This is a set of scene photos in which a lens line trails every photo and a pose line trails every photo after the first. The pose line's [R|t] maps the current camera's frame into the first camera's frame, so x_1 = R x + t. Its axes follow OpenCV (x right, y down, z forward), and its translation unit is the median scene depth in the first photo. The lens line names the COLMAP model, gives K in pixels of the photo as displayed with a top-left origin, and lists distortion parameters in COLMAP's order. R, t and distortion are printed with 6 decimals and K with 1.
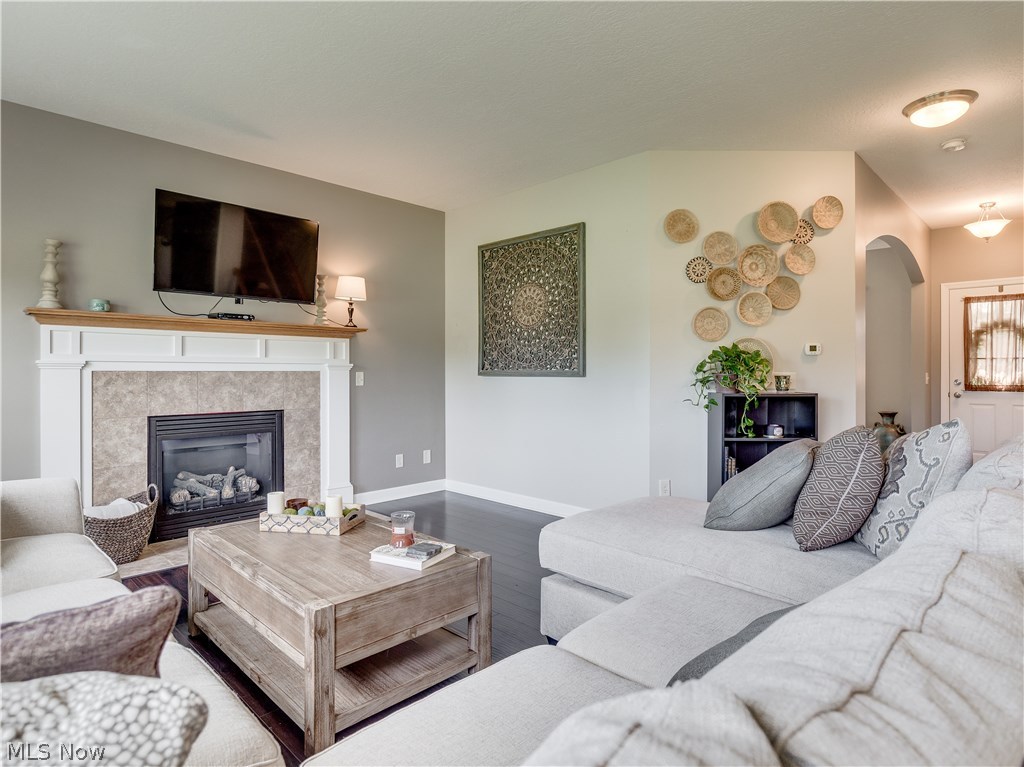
lens RADIAL K [[565.4, 0, 516.4], [0, 565.4, 368.9], [0, 0, 1]] dist [0.001537, -0.000213]
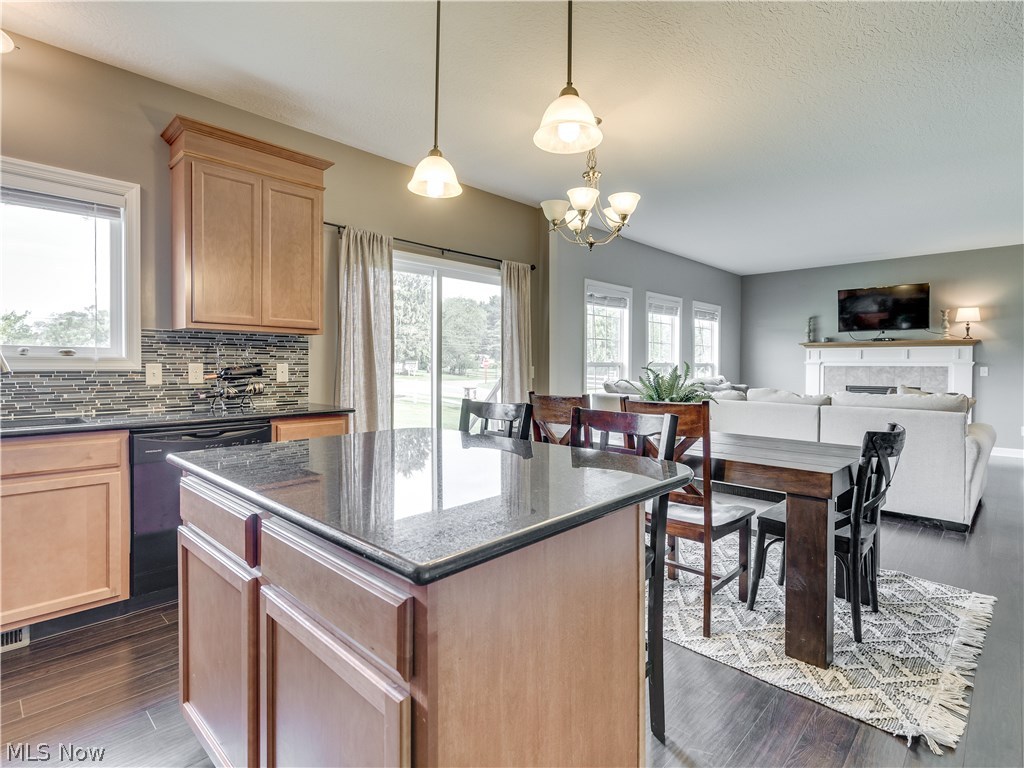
lens RADIAL K [[523.7, 0, 513.1], [0, 523.7, 369.5], [0, 0, 1]] dist [0.004817, 0.000653]
pose [[0.006525, 0.010631, -0.999922, 1.399967], [0.000183, 0.999943, 0.010633, -0.004277], [0.999979, -0.000253, 0.006522, -0.350462]]
